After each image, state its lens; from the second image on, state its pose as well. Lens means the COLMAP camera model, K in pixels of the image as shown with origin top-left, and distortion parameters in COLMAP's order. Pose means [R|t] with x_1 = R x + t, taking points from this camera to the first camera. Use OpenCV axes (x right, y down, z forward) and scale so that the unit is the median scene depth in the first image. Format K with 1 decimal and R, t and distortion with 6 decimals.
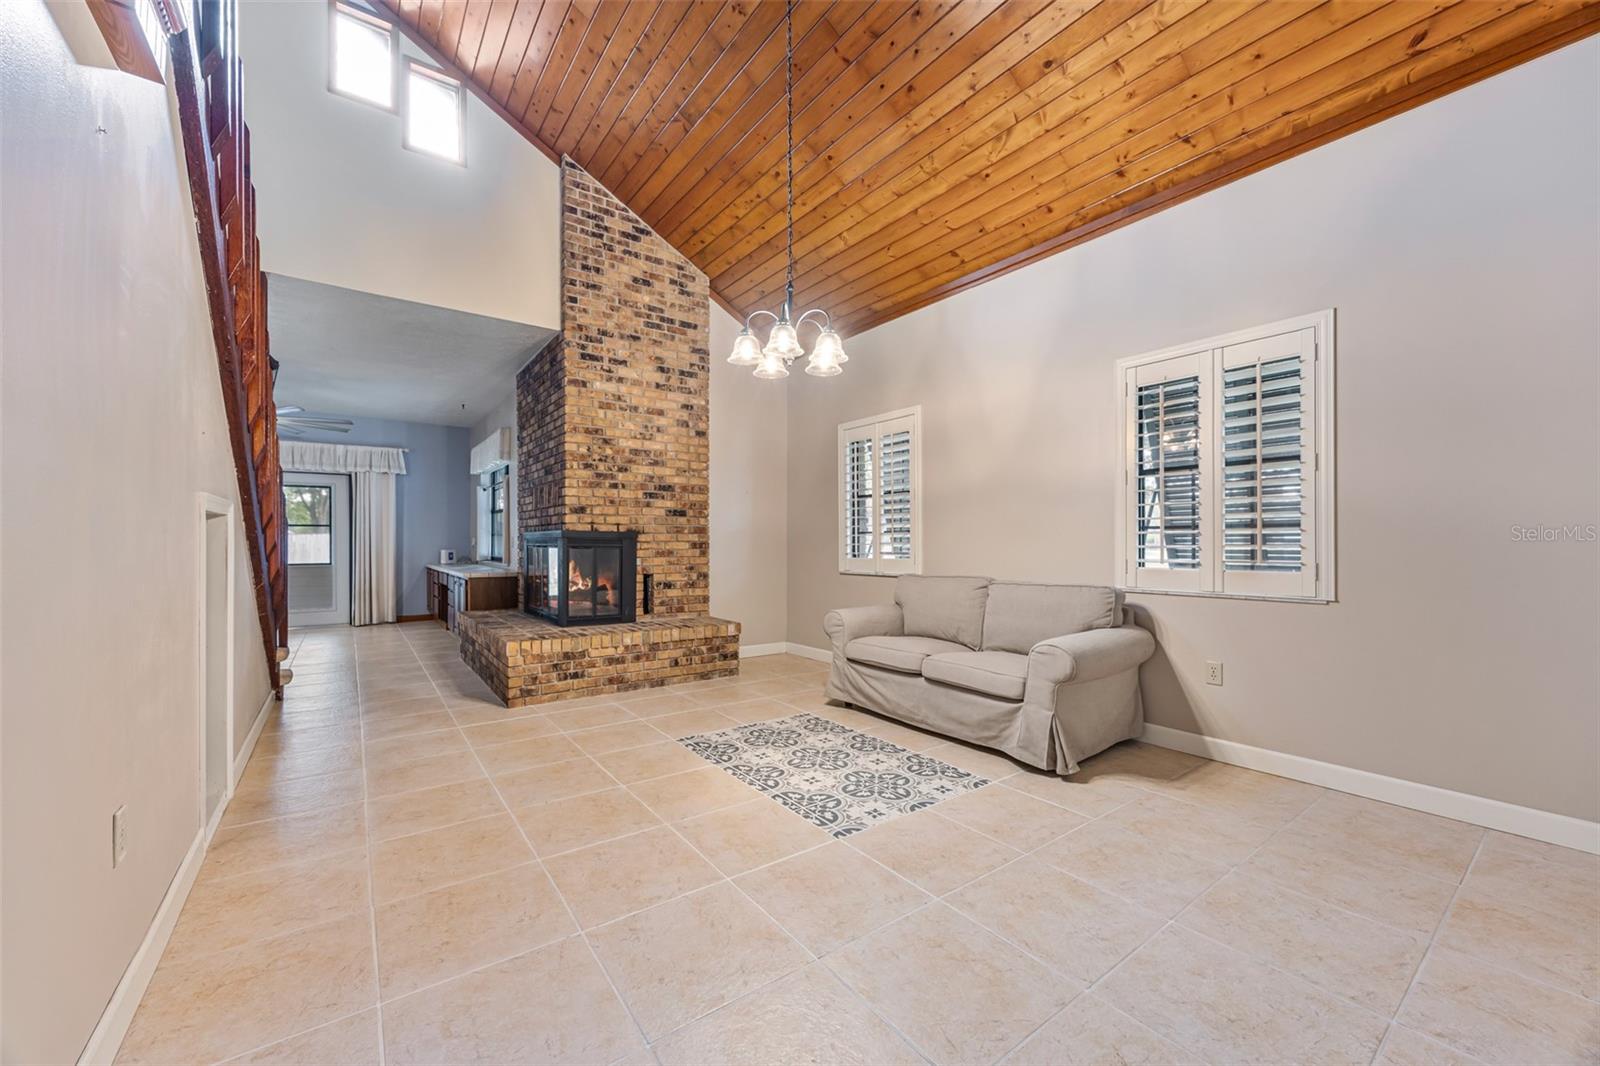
lens RADIAL K [[609.8, 0, 796.3], [0, 609.8, 539.2], [0, 0, 1]] dist [-0.001282, -0.000119]
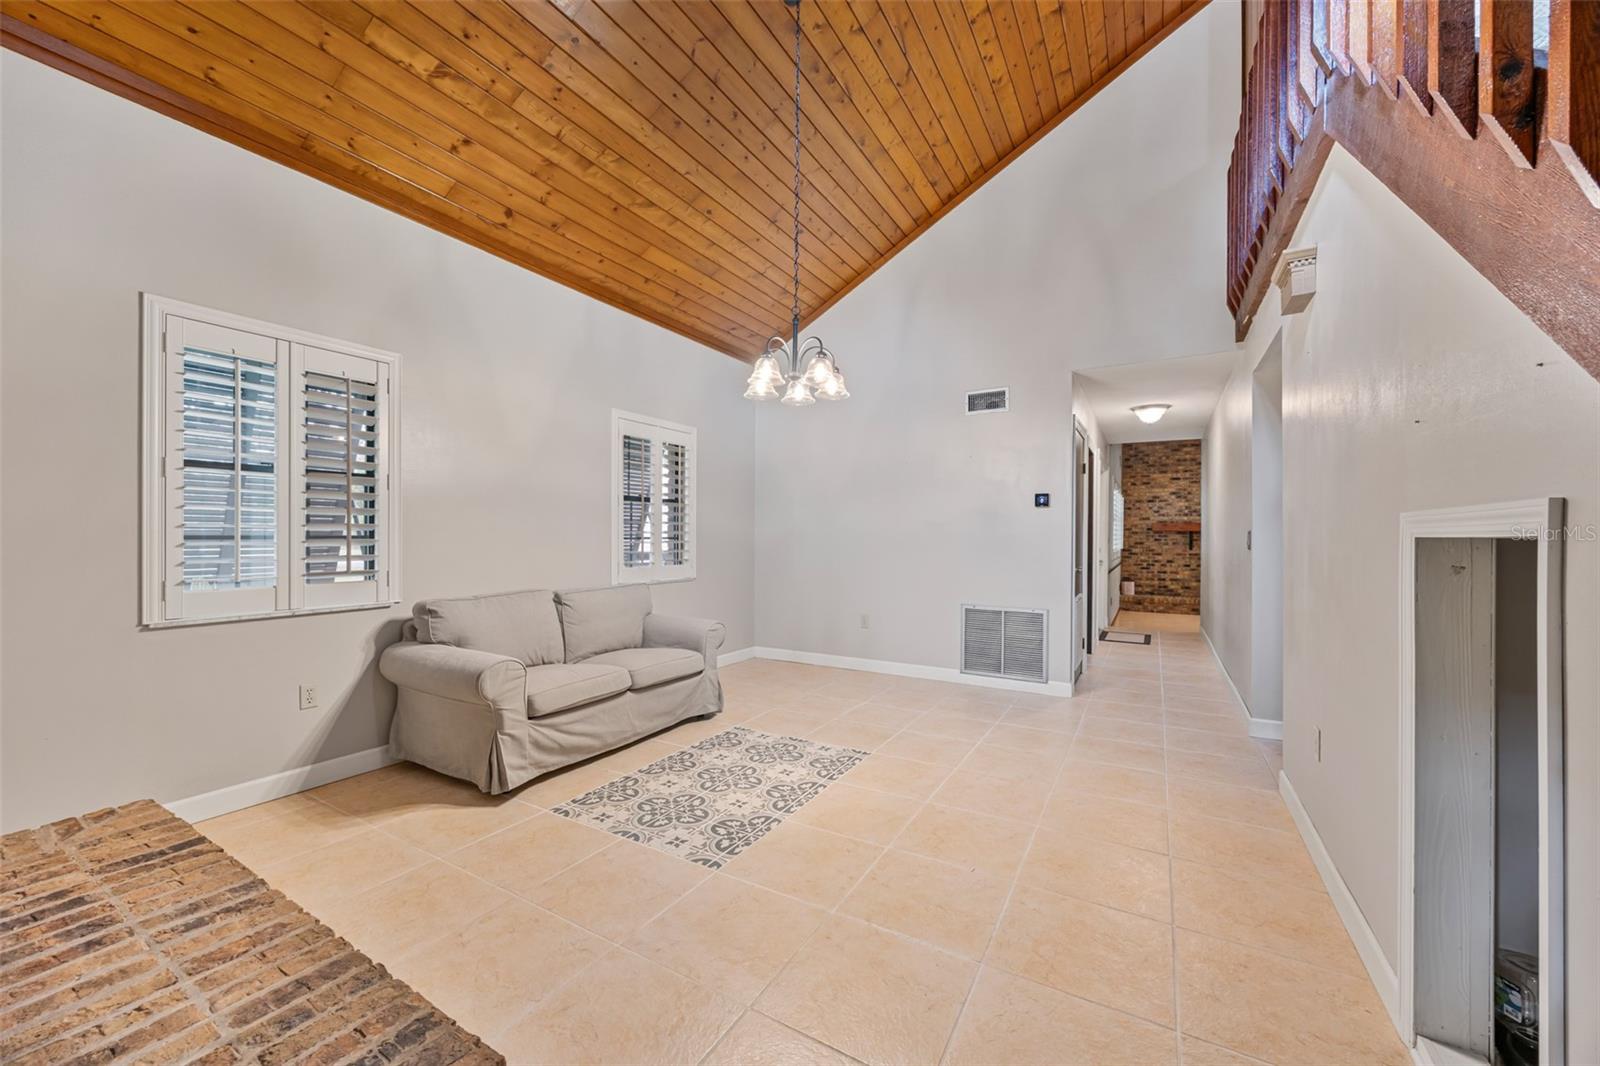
lens RADIAL K [[590.2, 0, 800.0], [0, 590.2, 533.0], [0, 0, 1]] dist [-0.001465, -0.000076]
pose [[-0.386226, 0.015784, 0.922269, -0.857483], [0.001963, 0.999865, -0.016290, -0.010989], [-0.922402, -0.004481, -0.386205, 1.239573]]
